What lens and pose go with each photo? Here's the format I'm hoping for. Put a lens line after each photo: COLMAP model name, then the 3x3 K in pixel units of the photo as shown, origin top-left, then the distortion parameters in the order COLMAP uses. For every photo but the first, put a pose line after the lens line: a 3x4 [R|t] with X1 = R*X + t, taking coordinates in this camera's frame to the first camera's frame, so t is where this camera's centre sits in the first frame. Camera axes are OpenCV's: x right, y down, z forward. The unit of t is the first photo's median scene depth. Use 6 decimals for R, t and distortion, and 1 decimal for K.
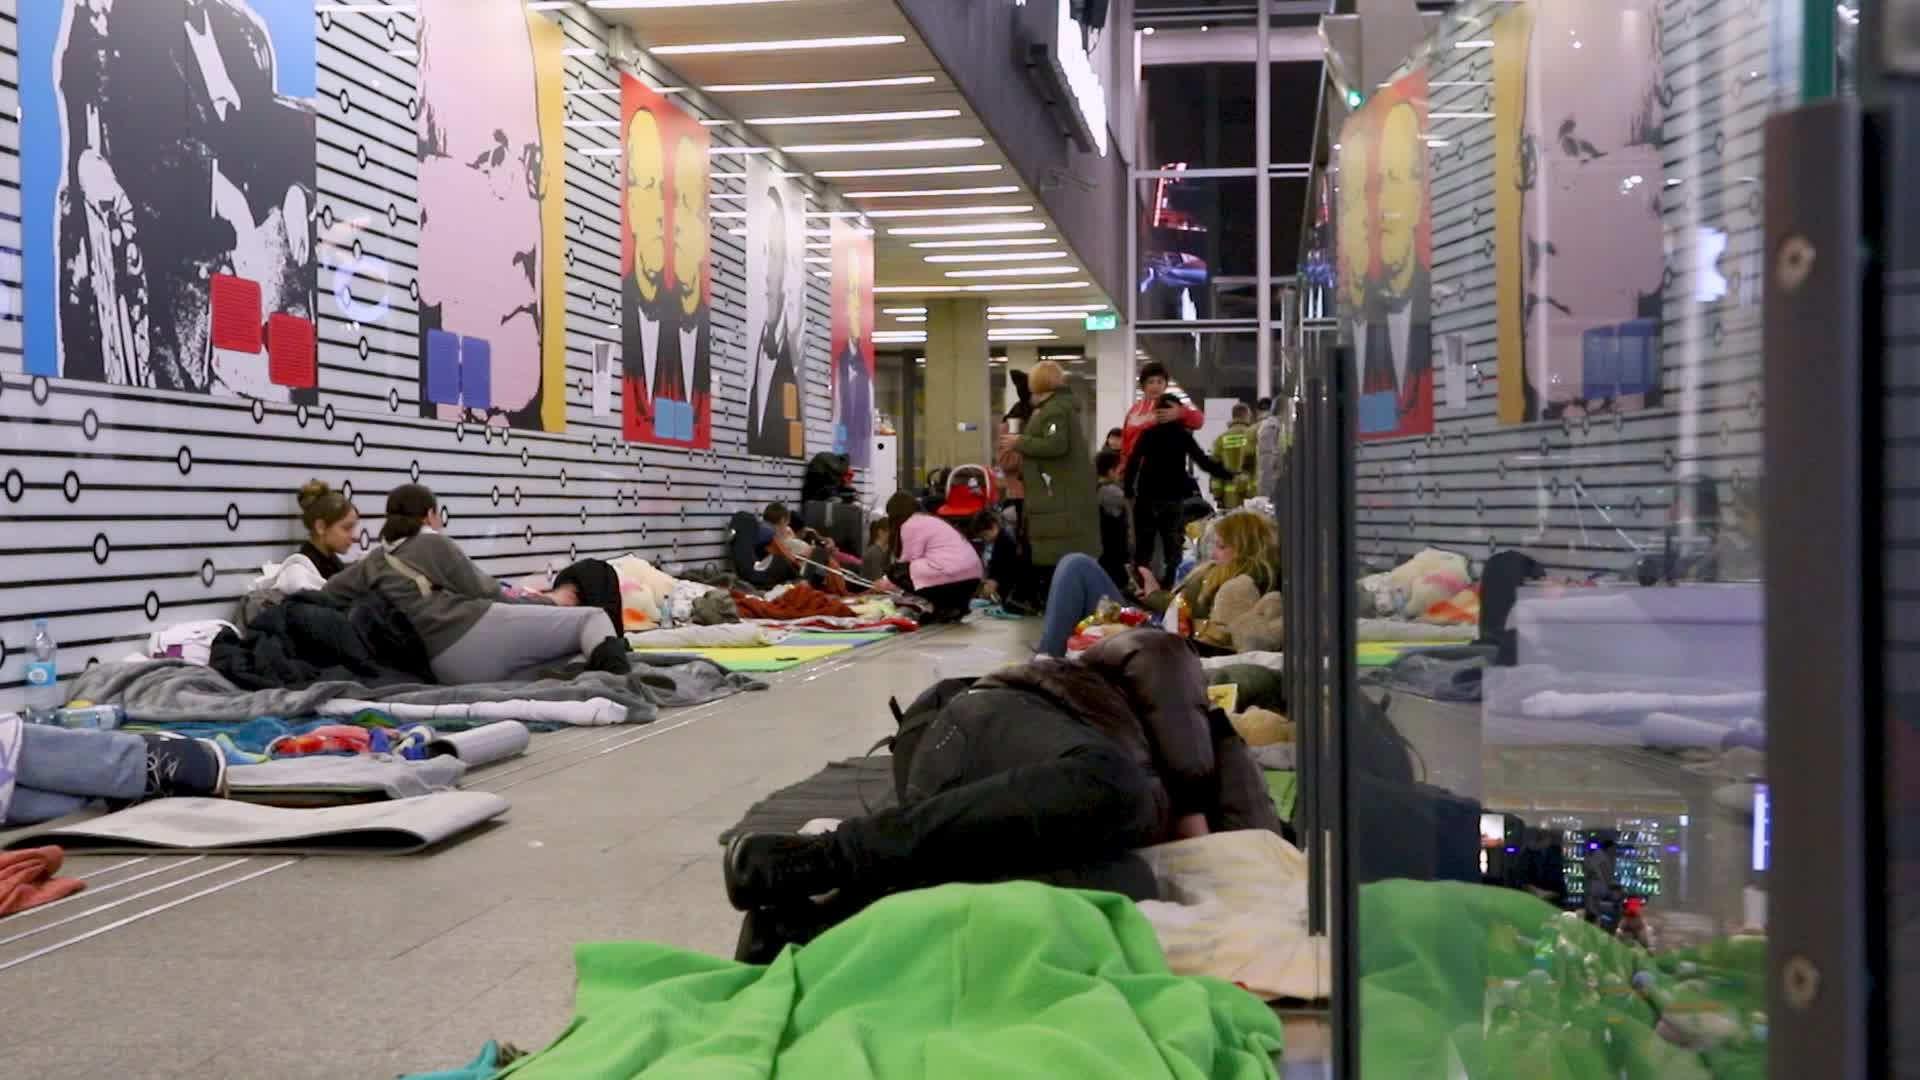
lens RADIAL K [[2322.4, 0, 948.8], [0, 2322.4, 525.7], [0, 0, 1]] dist [0.030509, 0.000000]
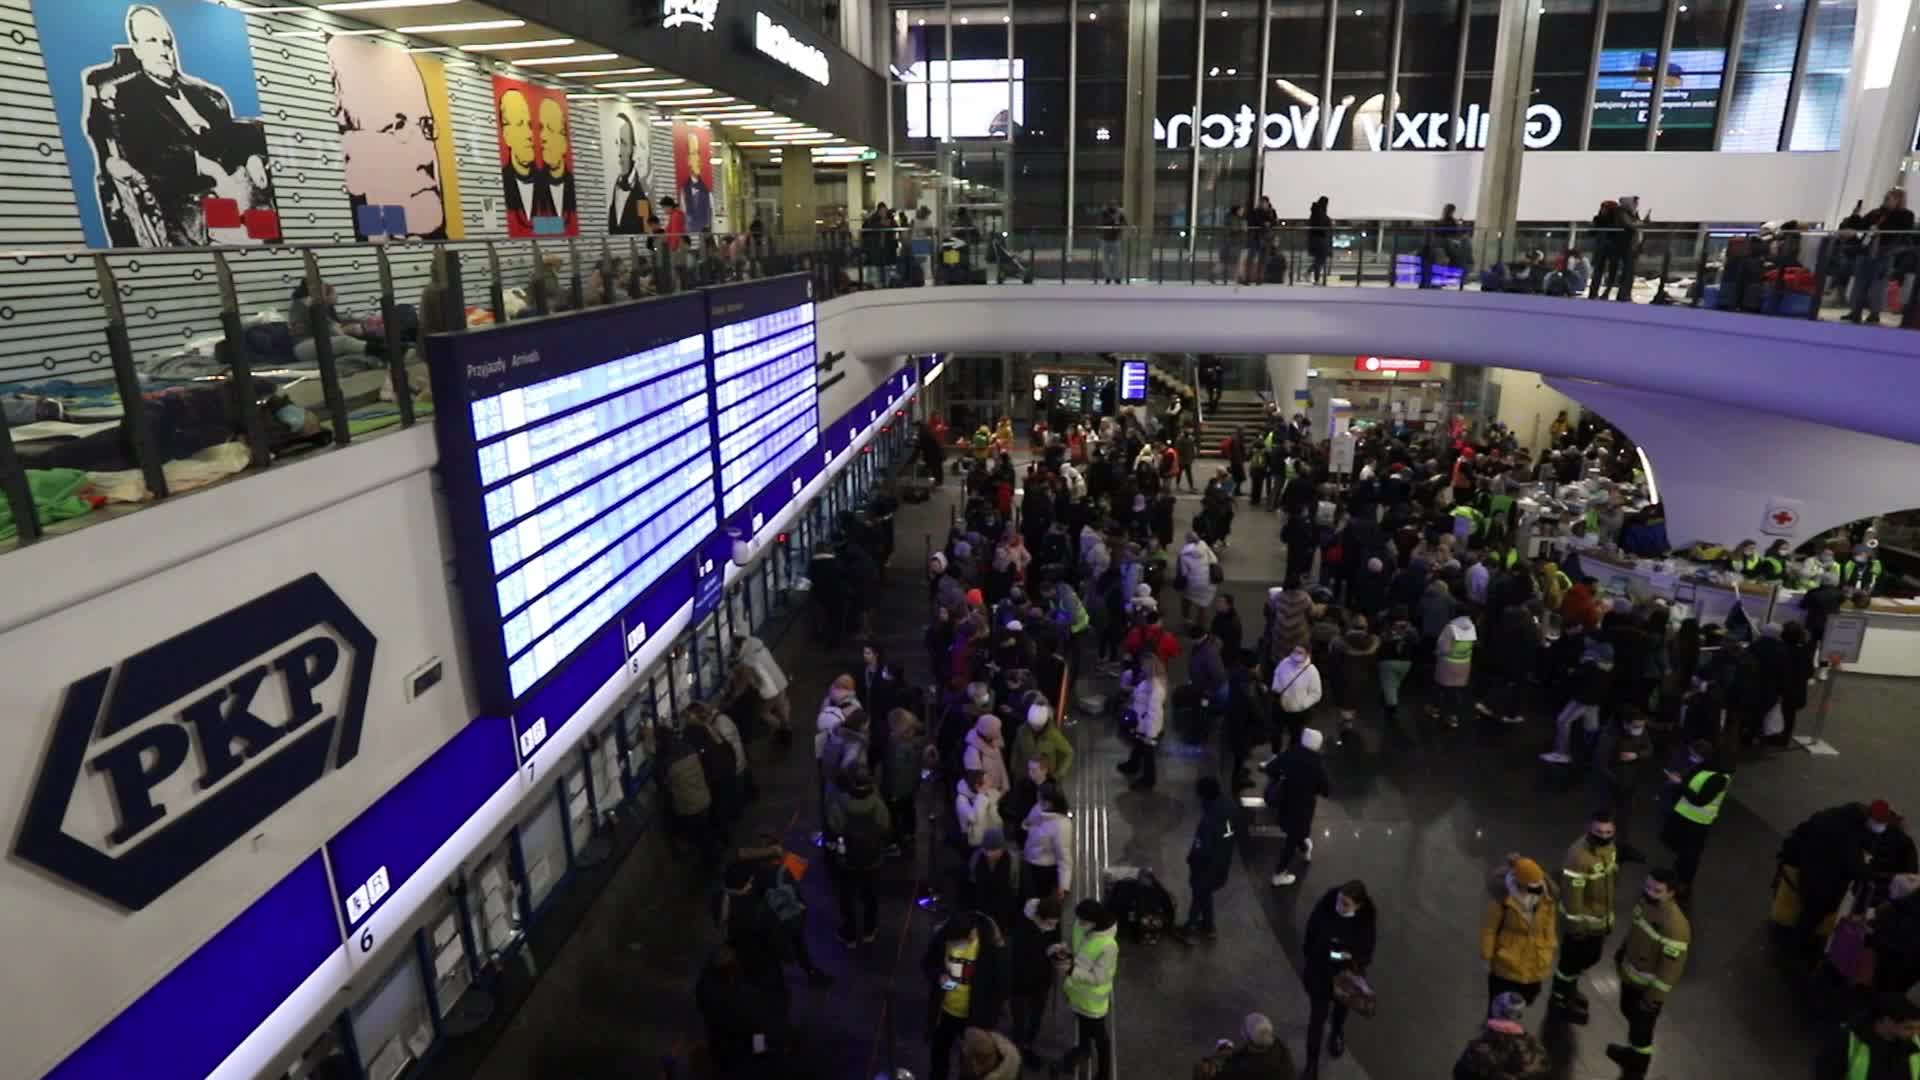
lens RADIAL K [[1030.8, 0, 942.5], [0, 1030.8, 536.1], [0, 0, 1]] dist [-0.070068, 0.028333]
pose [[0.999921, -0.008835, 0.008949, 0.455619], [0.005937, 0.958997, 0.283355, -0.054234], [-0.011085, -0.283279, 0.958973, -0.153637]]
